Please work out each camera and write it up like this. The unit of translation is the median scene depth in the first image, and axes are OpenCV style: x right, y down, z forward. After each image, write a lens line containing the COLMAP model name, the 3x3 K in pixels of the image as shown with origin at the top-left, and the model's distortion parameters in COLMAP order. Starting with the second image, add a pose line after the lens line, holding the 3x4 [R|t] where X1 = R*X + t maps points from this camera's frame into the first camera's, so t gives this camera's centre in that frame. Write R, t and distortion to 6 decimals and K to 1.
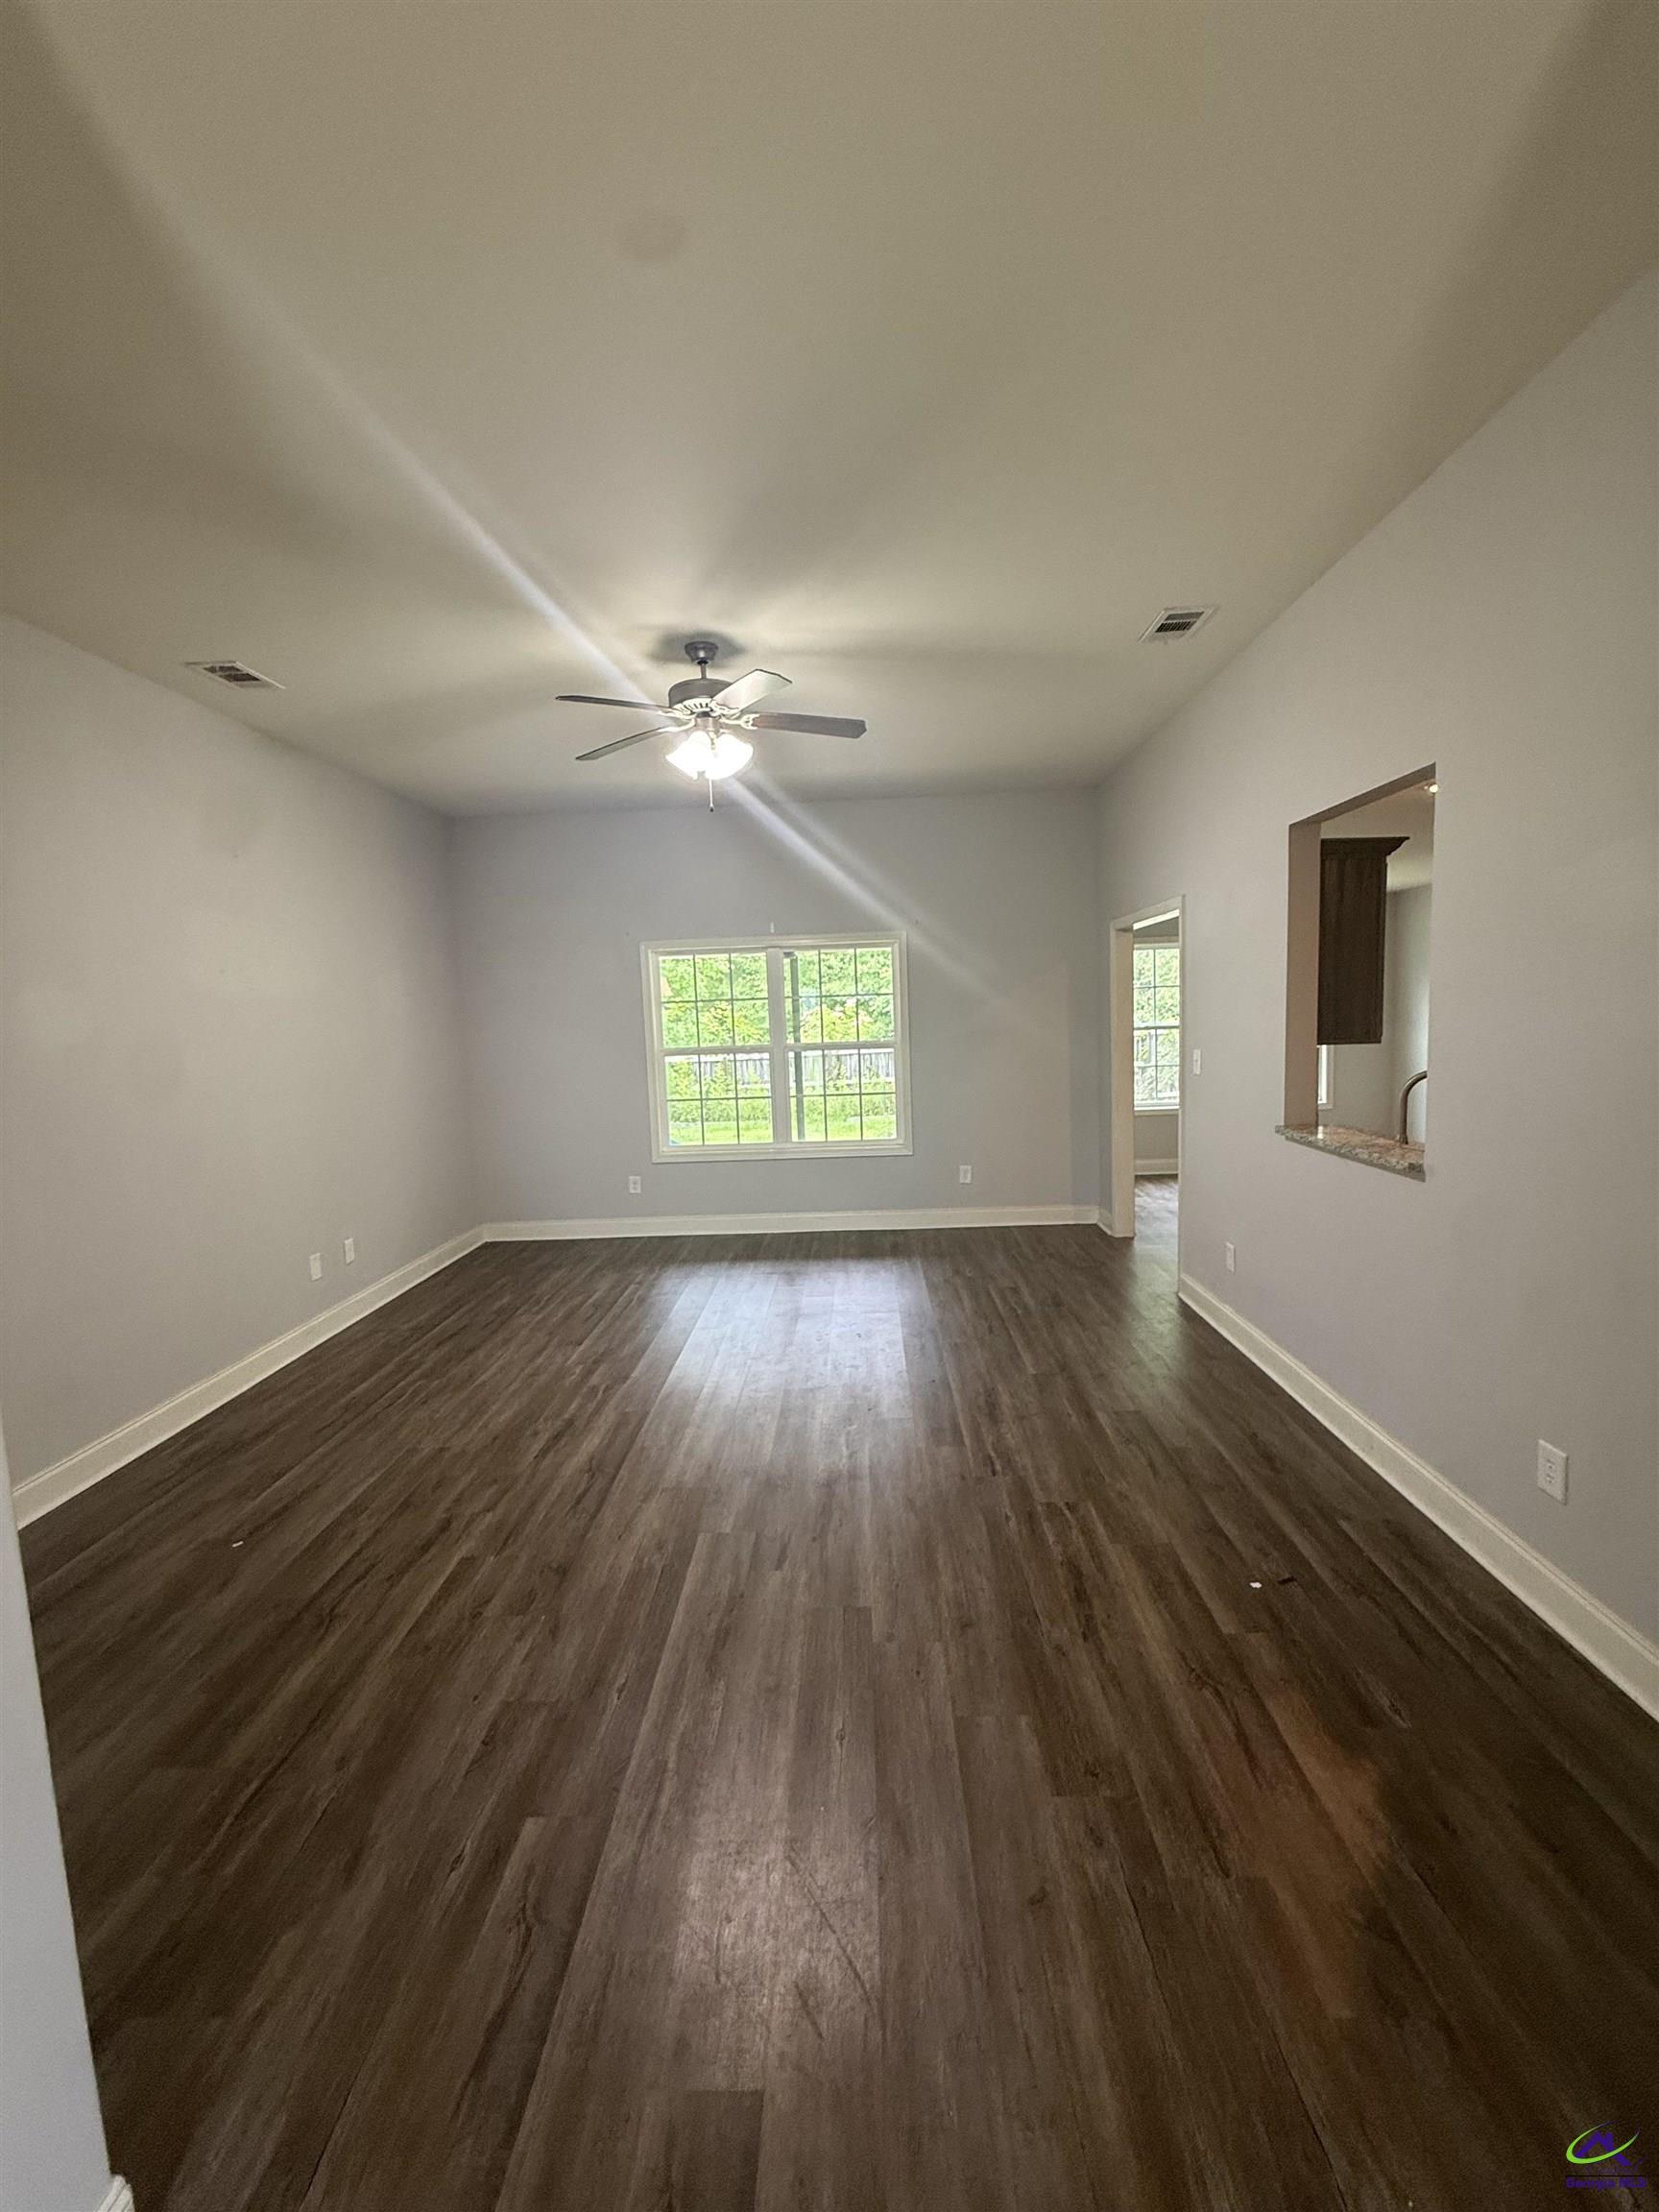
lens RADIAL K [[888.4, 0, 827.6], [0, 888.4, 1104.6], [0, 0, 1]] dist [-0.002306, 0.000064]
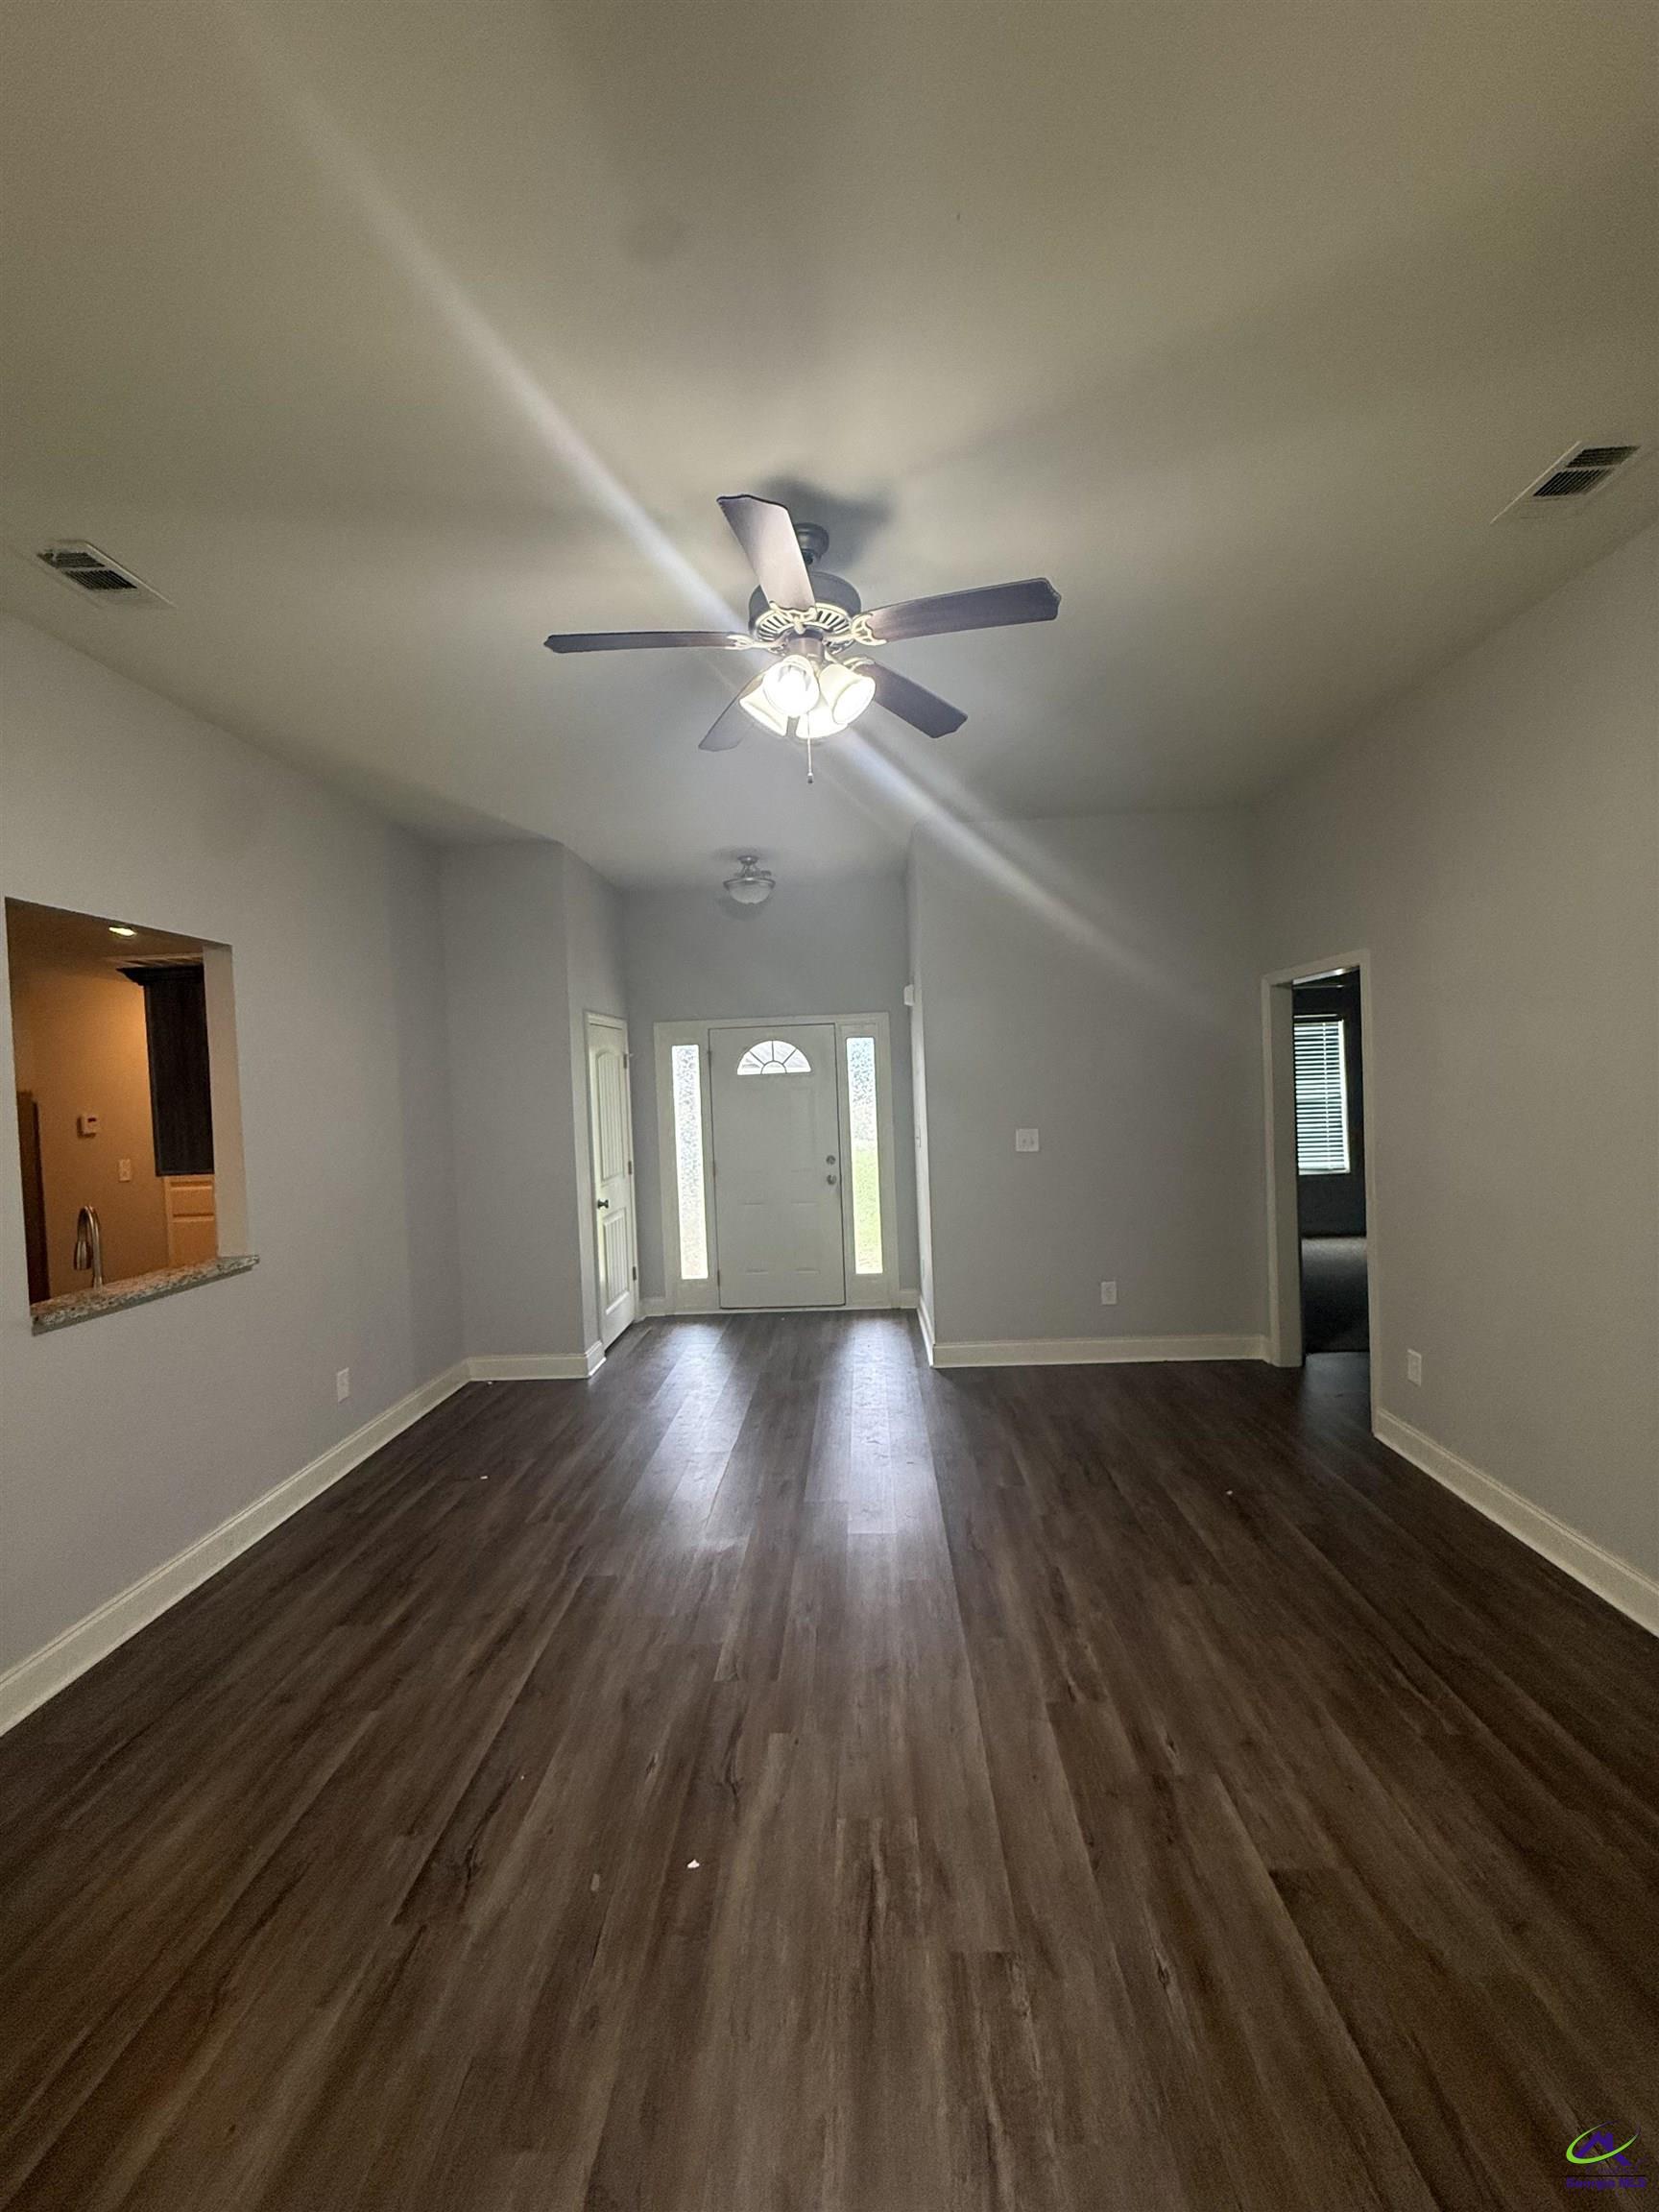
lens RADIAL K [[888.4, 0, 828.4], [0, 888.4, 1100.8], [0, 0, 1]] dist [-0.002306, 0.000064]
pose [[-0.996848, 0.078804, 0.009187, -0.136919], [0.079334, 0.988977, 0.125019, -0.189352], [0.000766, 0.125354, -0.992112, 1.737730]]
